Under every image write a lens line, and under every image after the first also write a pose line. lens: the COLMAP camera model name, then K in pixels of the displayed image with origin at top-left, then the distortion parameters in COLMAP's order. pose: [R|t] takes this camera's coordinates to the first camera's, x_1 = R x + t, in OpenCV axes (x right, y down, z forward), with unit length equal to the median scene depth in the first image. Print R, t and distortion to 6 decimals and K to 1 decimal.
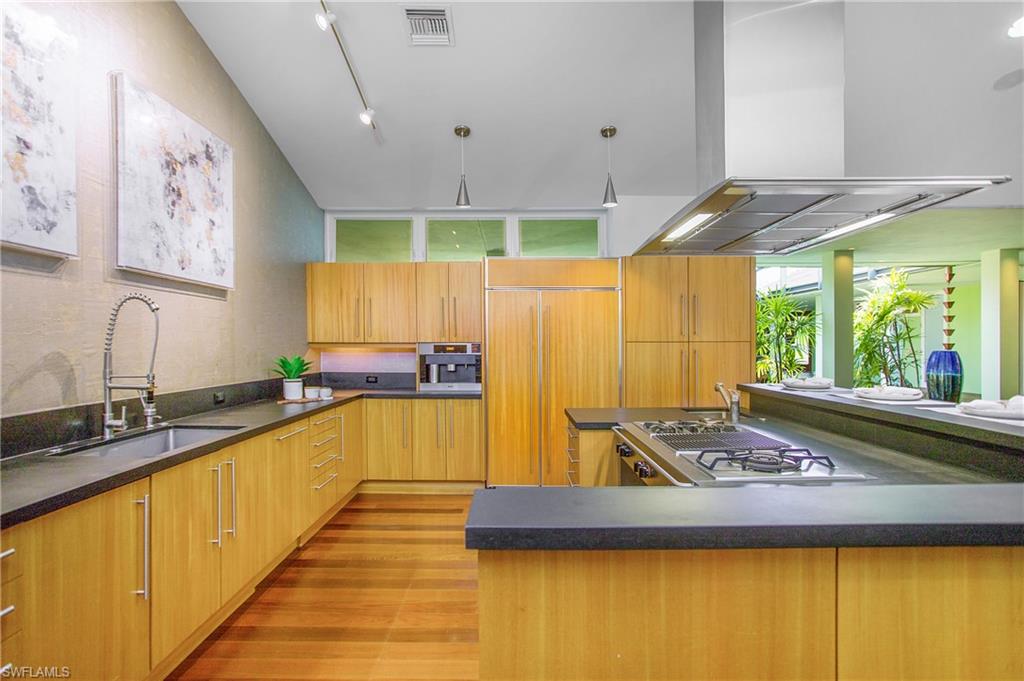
lens RADIAL K [[498.9, 0, 516.5], [0, 498.9, 326.4], [0, 0, 1]] dist [-0.004275, -0.000336]
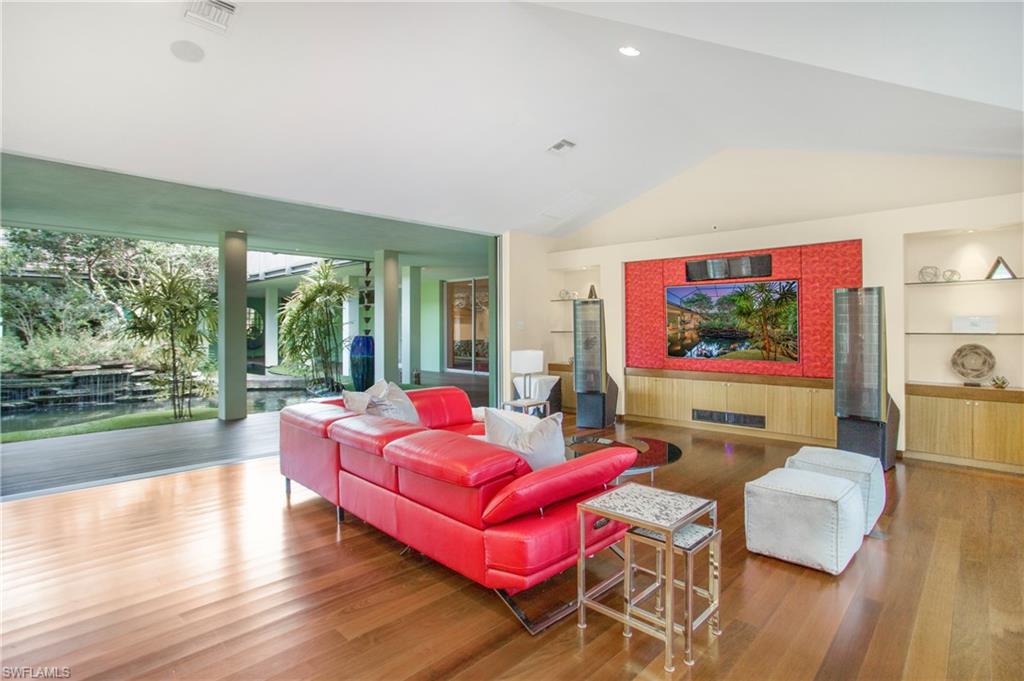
lens RADIAL K [[498.9, 0, 516.5], [0, 498.9, 326.4], [0, 0, 1]] dist [-0.004275, -0.000336]
pose [[0.691627, 0.007063, 0.722220, 0.395382], [-0.034936, 0.999109, 0.023685, -0.017342], [-0.721410, -0.041613, 0.691257, -0.056494]]
